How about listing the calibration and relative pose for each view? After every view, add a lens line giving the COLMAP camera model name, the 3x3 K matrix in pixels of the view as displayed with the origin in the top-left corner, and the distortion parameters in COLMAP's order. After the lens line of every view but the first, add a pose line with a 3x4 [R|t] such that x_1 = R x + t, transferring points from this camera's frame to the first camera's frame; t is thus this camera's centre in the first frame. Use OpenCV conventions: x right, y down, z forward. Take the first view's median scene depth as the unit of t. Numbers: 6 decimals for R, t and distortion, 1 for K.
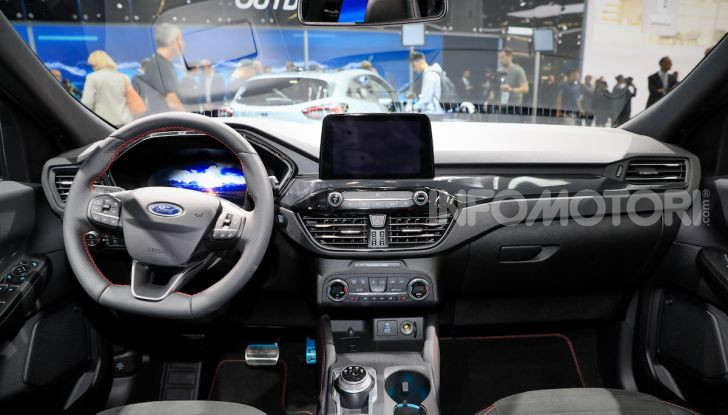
lens RADIAL K [[517.6, 0, 368.9], [0, 517.6, 202.7], [0, 0, 1]] dist [-0.091586, 0.052030]
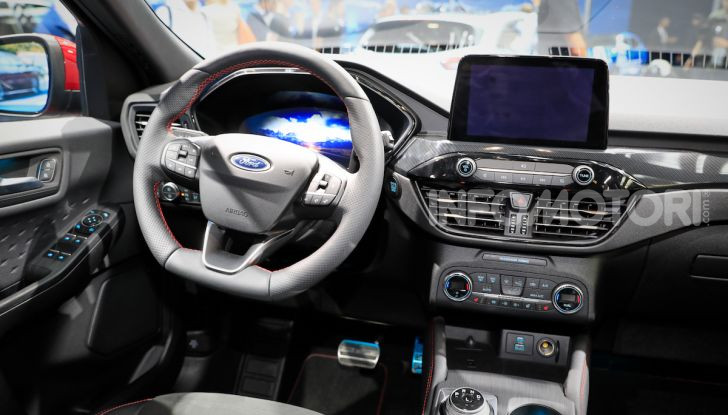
lens RADIAL K [[624.5, 0, 356.8], [0, 624.5, 209.5], [0, 0, 1]] dist [-0.041486, 0.044828]
pose [[0.965989, 0.096093, -0.240066, 0.005930], [-0.082940, 0.994476, 0.064330, 0.008841], [0.244921, -0.042231, 0.968623, 0.072130]]
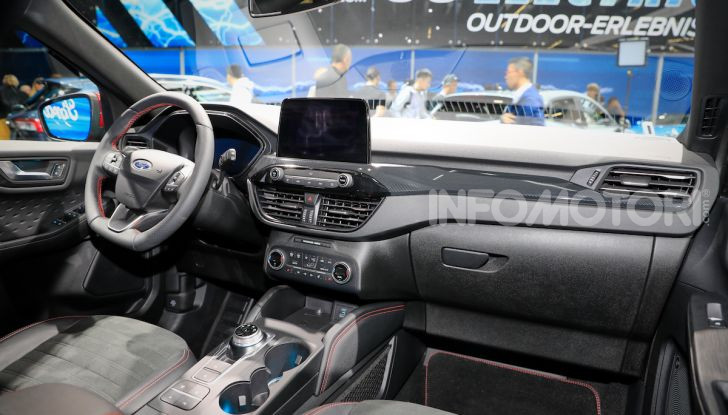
lens RADIAL K [[517.6, 0, 362.8], [0, 517.6, 210.8], [0, 0, 1]] dist [-0.091586, 0.052030]
pose [[0.872930, 0.123118, -0.472055, 0.591814], [-0.139805, 0.990179, -0.000278, 0.043916], [0.467384, 0.066238, 0.881569, 0.127050]]
